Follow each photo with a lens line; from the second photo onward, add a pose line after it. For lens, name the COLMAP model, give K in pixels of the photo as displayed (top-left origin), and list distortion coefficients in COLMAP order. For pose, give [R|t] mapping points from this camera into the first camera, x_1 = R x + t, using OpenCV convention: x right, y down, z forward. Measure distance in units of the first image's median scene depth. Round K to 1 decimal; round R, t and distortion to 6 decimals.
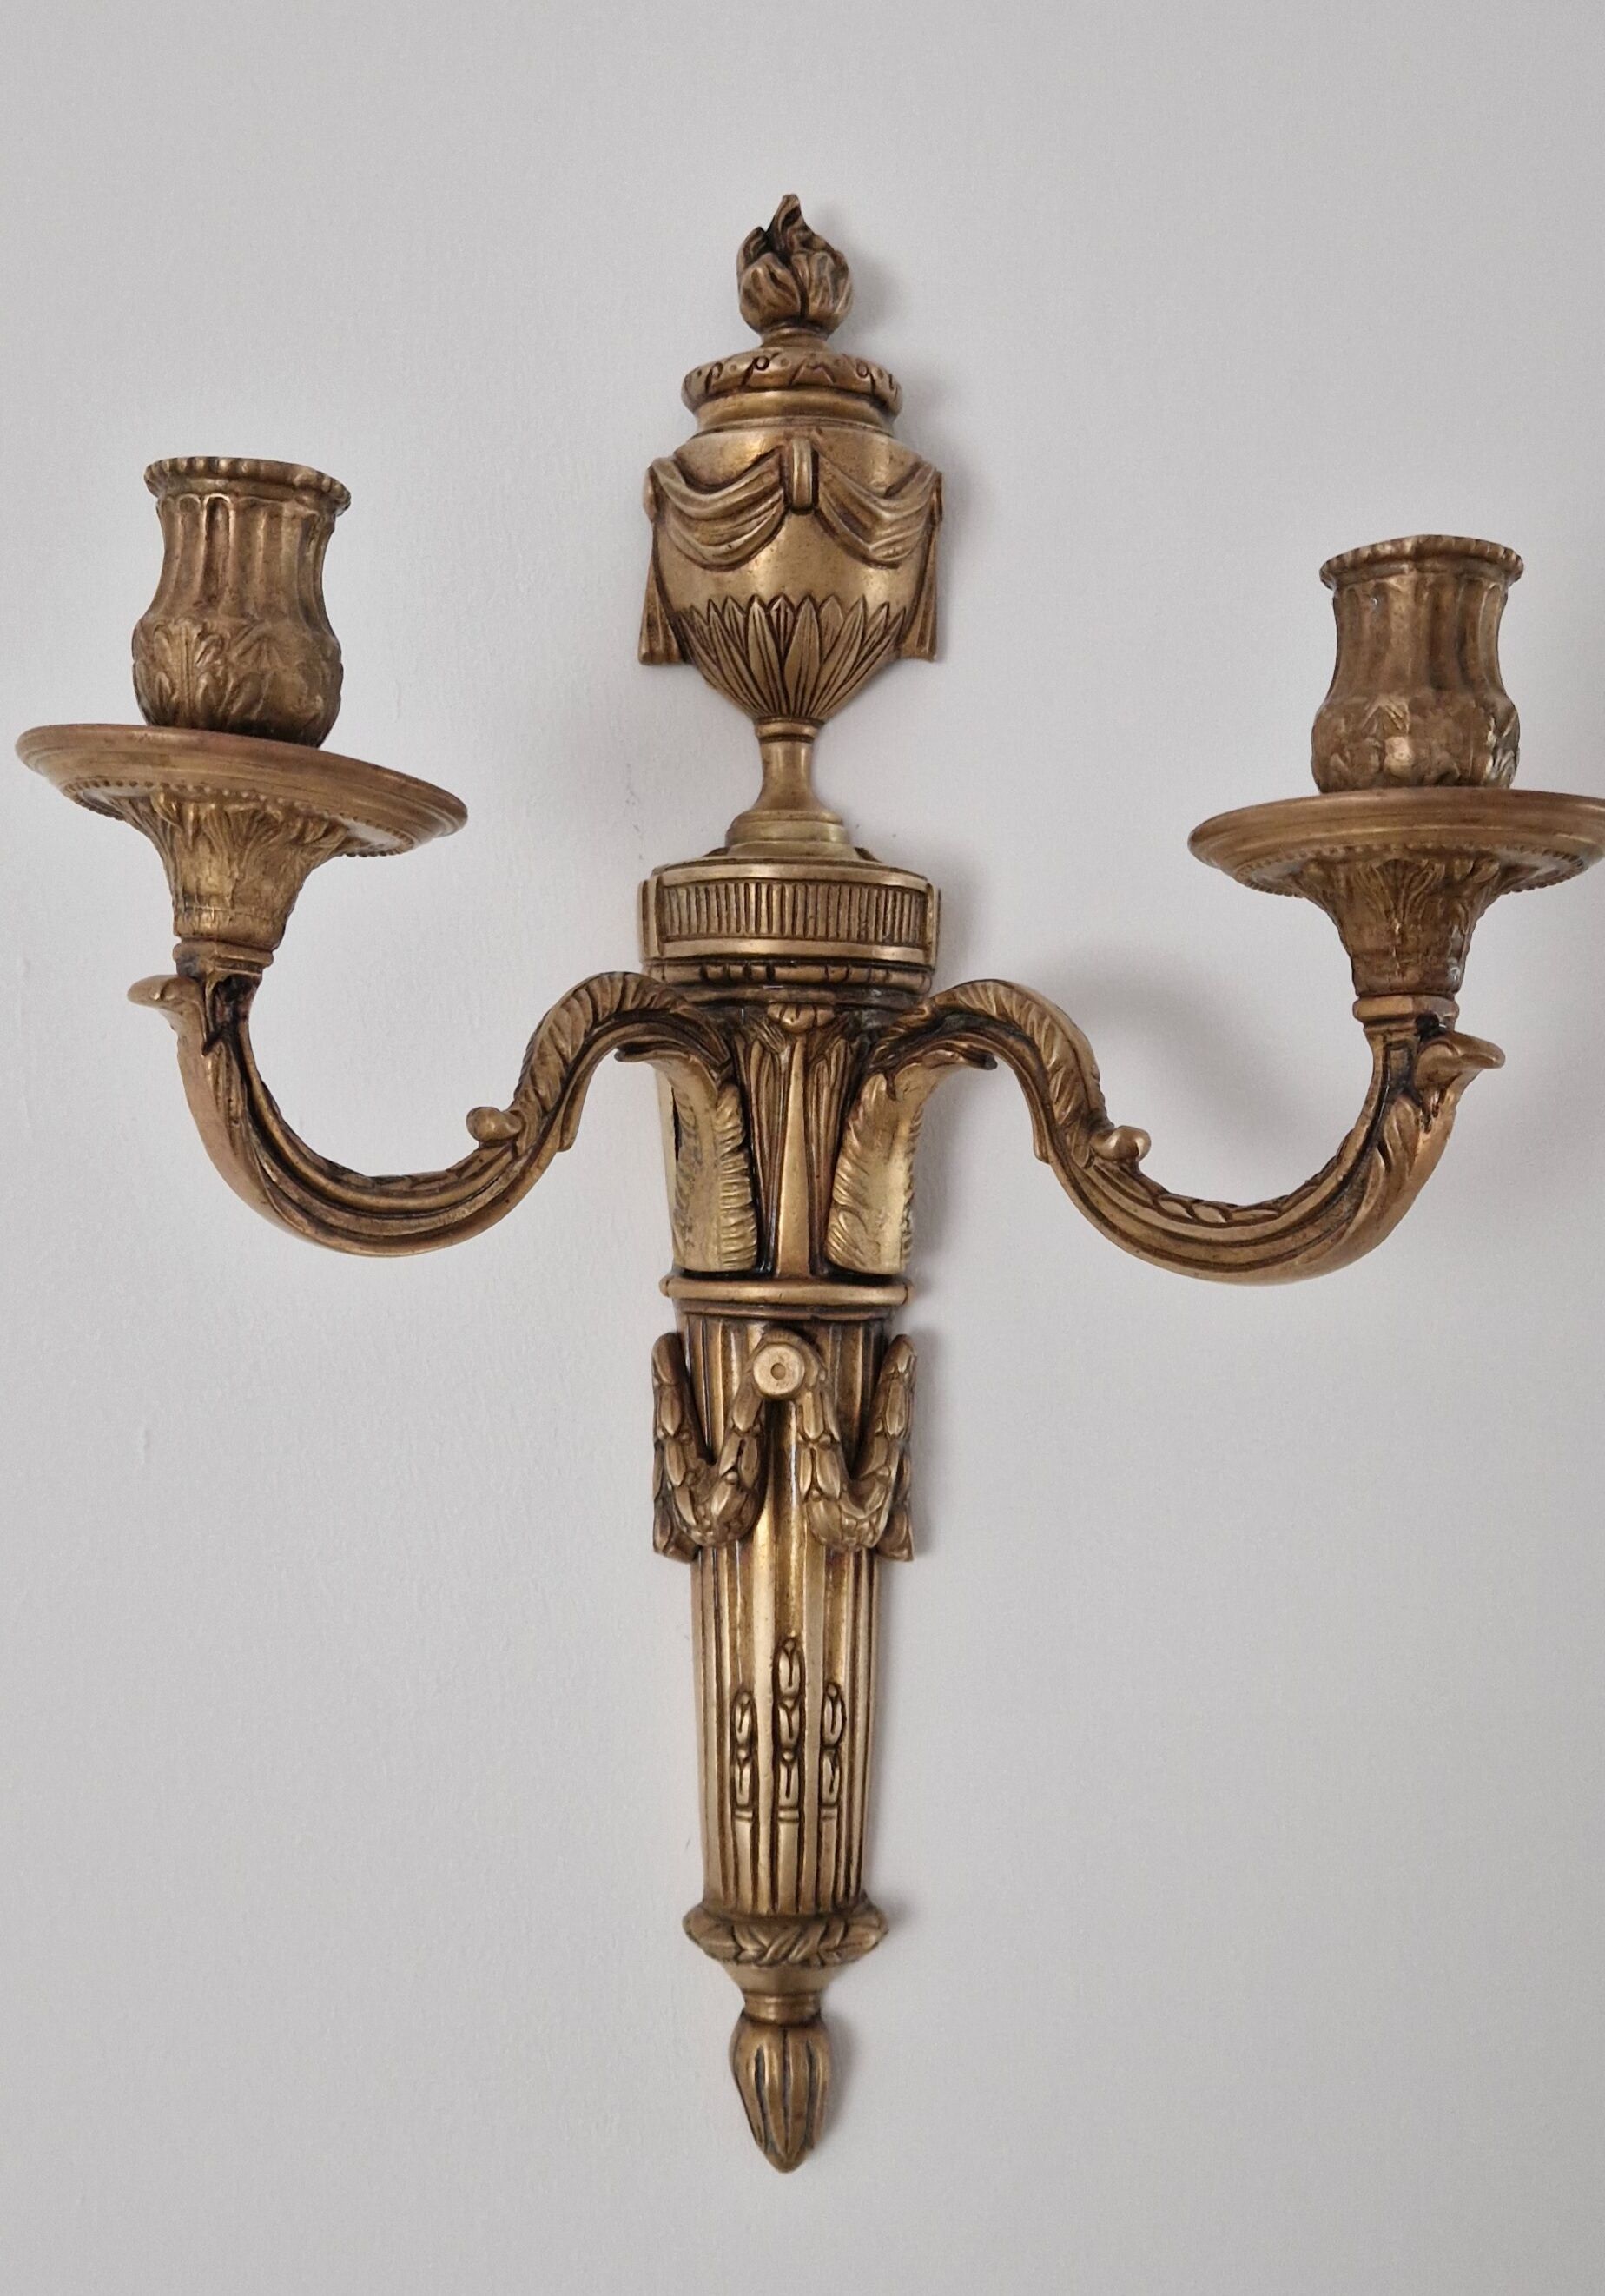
lens RADIAL K [[2359.6, 0, 807.3], [0, 2359.6, 1091.5], [0, 0, 1]] dist [0.068221, -0.009504]
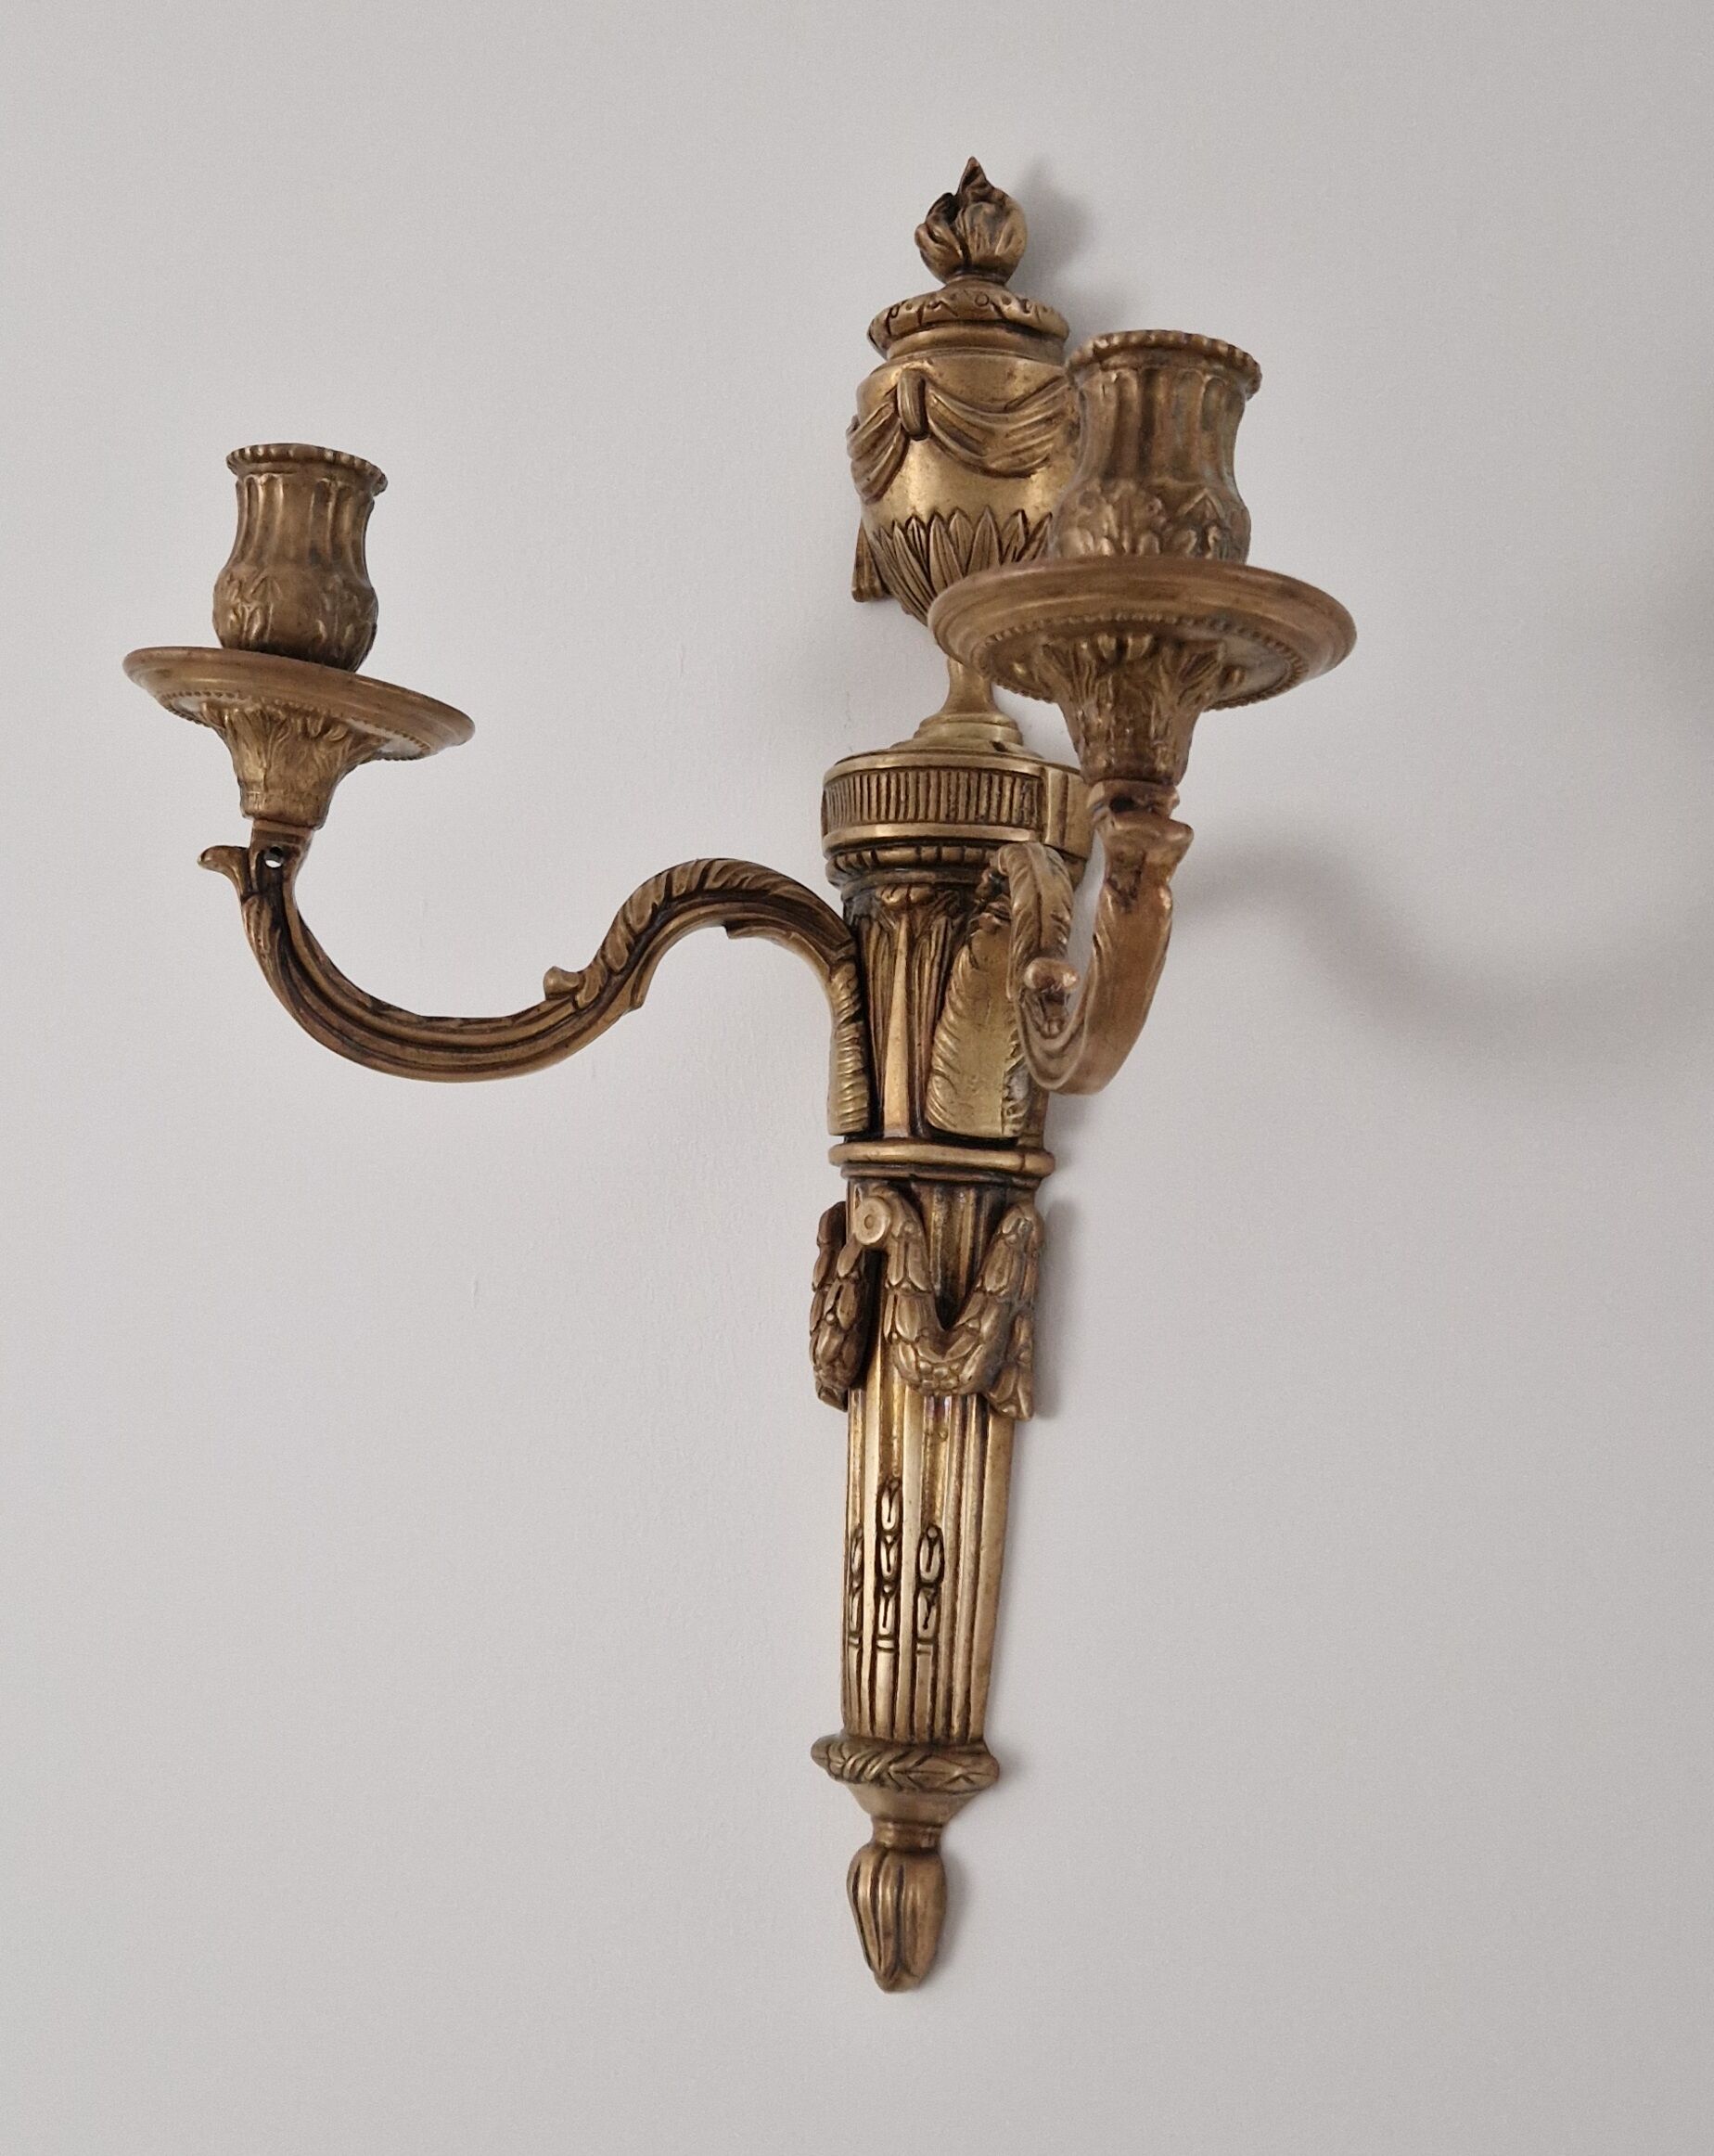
lens RADIAL K [[2530.0, 0, 857.0], [0, 2530.0, 1078.0], [0, 0, 1]] dist [0.095703, -0.016620]
pose [[0.833105, -0.027033, -0.552454, 0.614687], [-0.016791, 0.997109, -0.074112, 0.136862], [0.552860, 0.071019, 0.830242, 0.033086]]
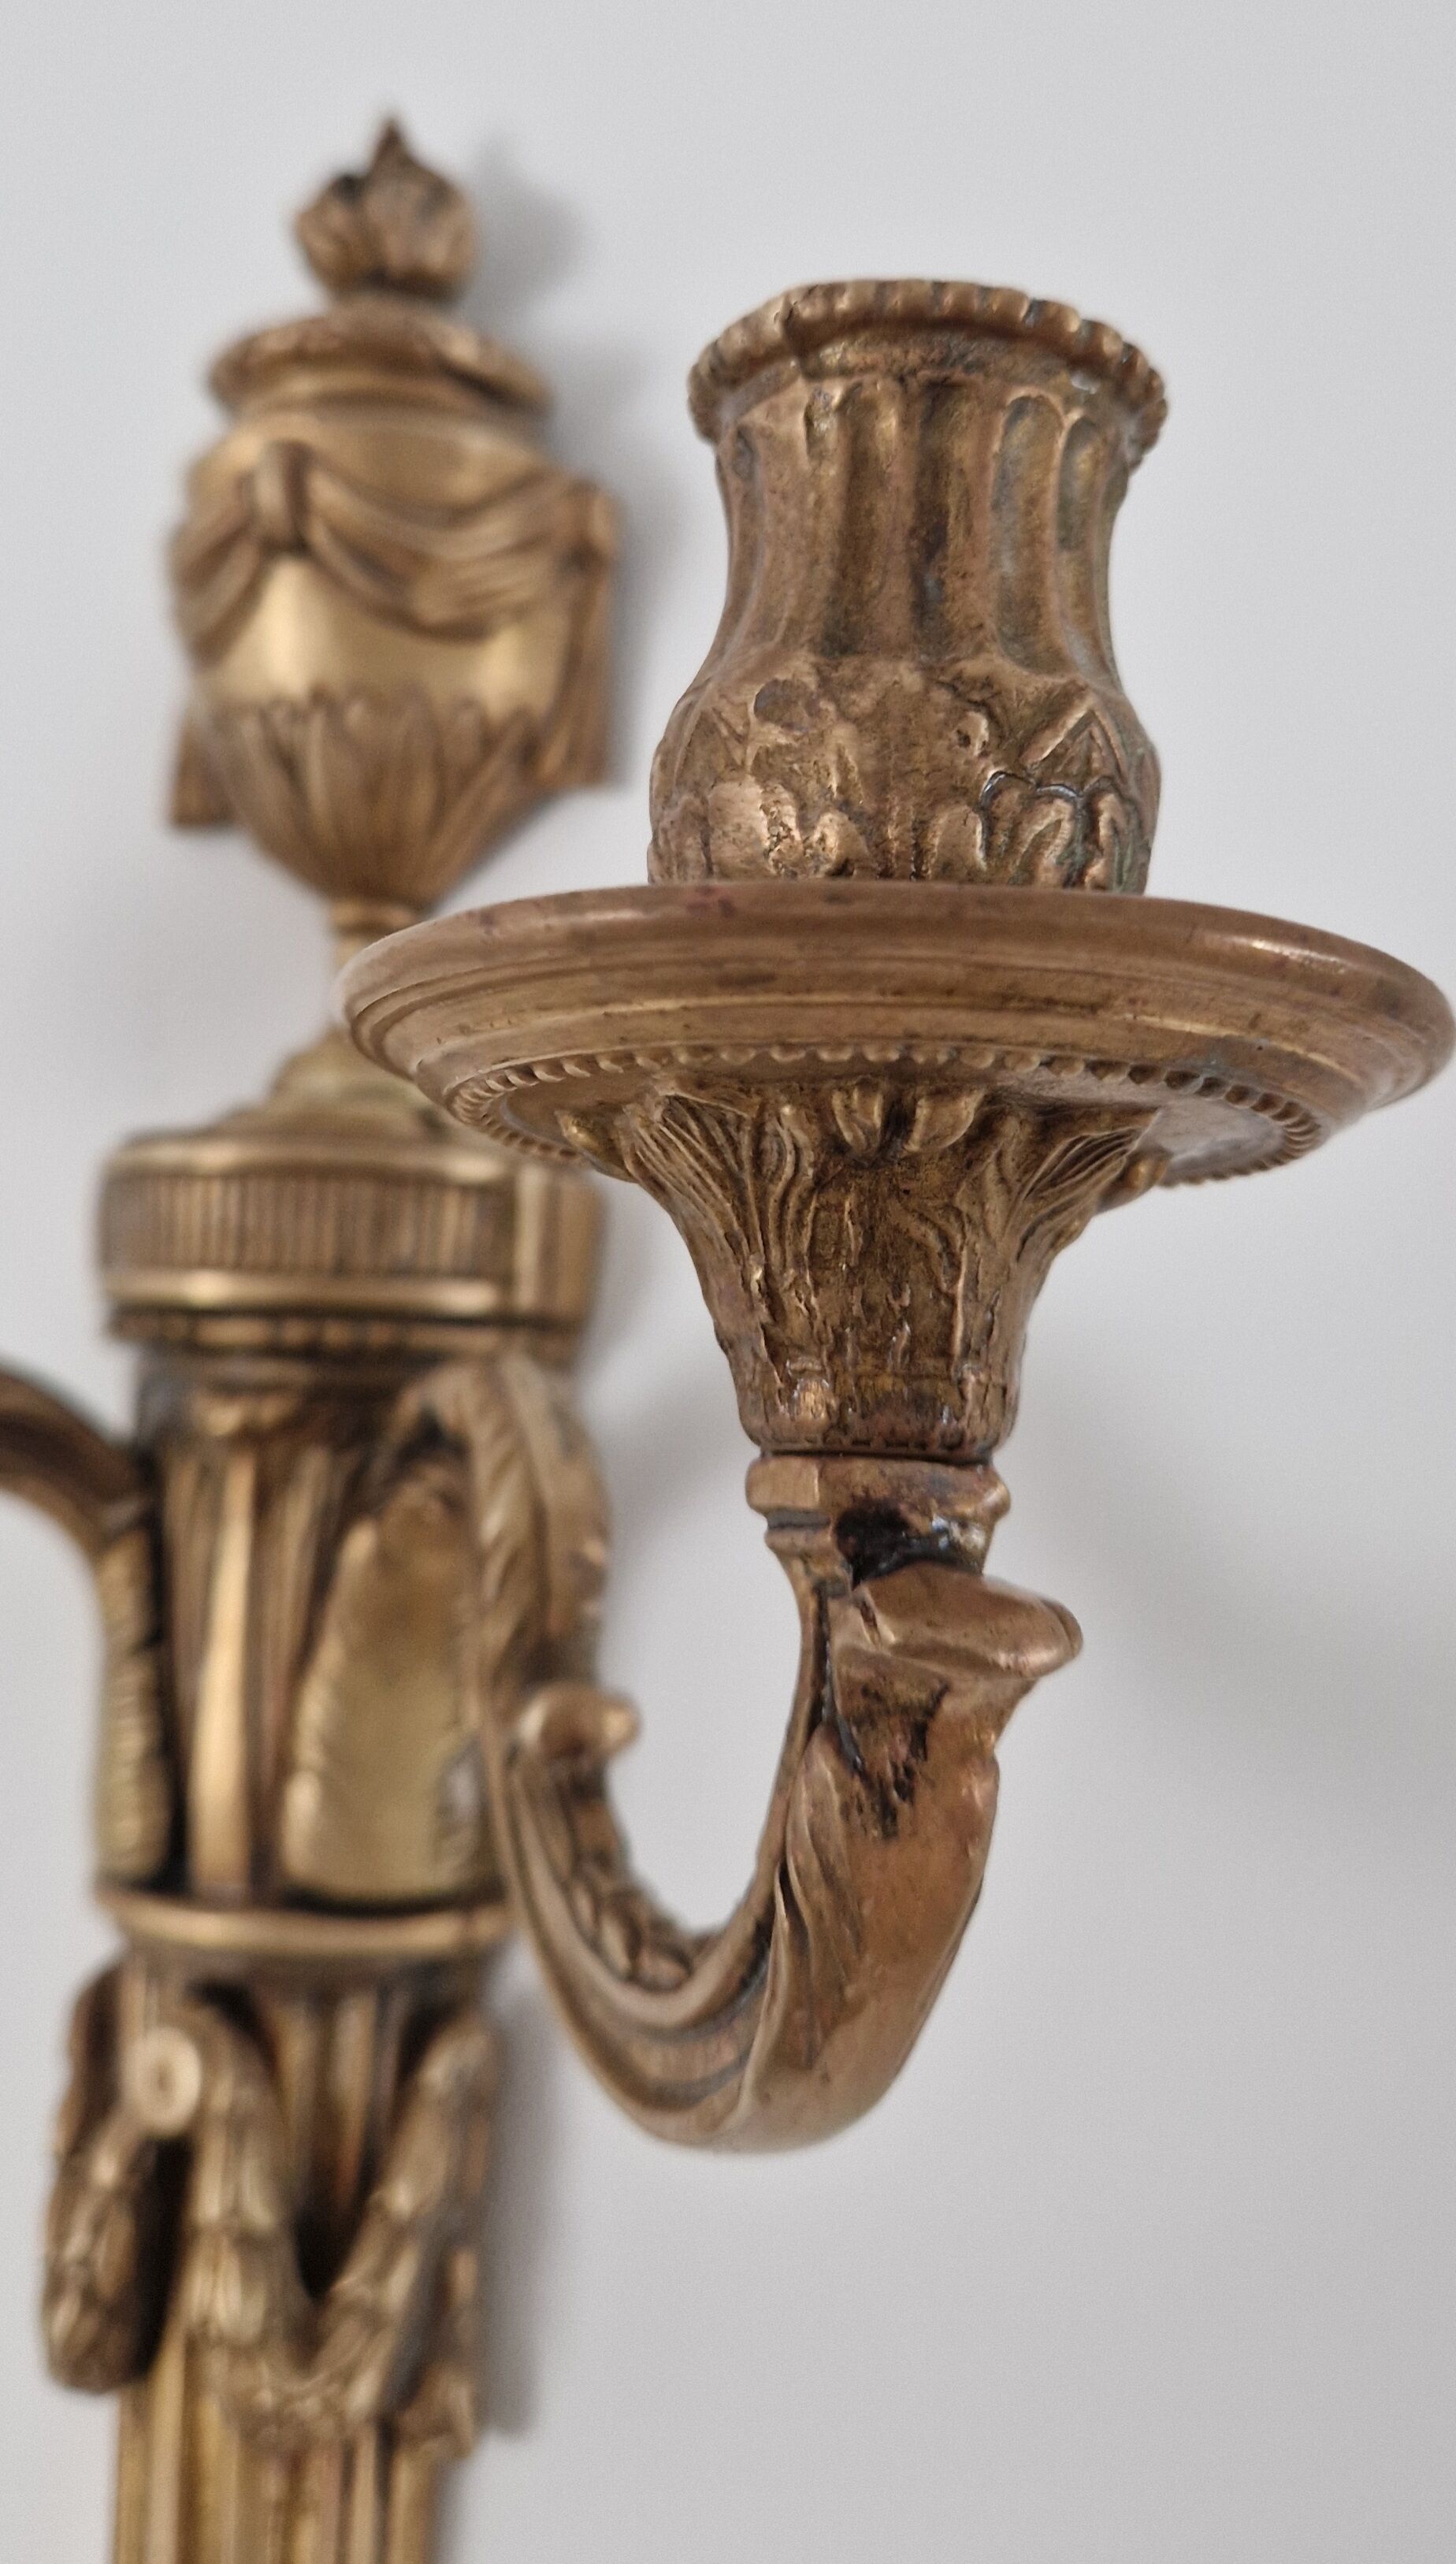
lens RADIAL K [[2277.2, 0, 723.2], [0, 2277.2, 1022.8], [0, 0, 1]] dist [-0.001507, -0.012839]
pose [[0.937035, -0.046273, -0.346157, 0.294708], [-0.005373, 0.989156, -0.146770, -0.044710], [0.349195, 0.139389, 0.926625, 0.523079]]
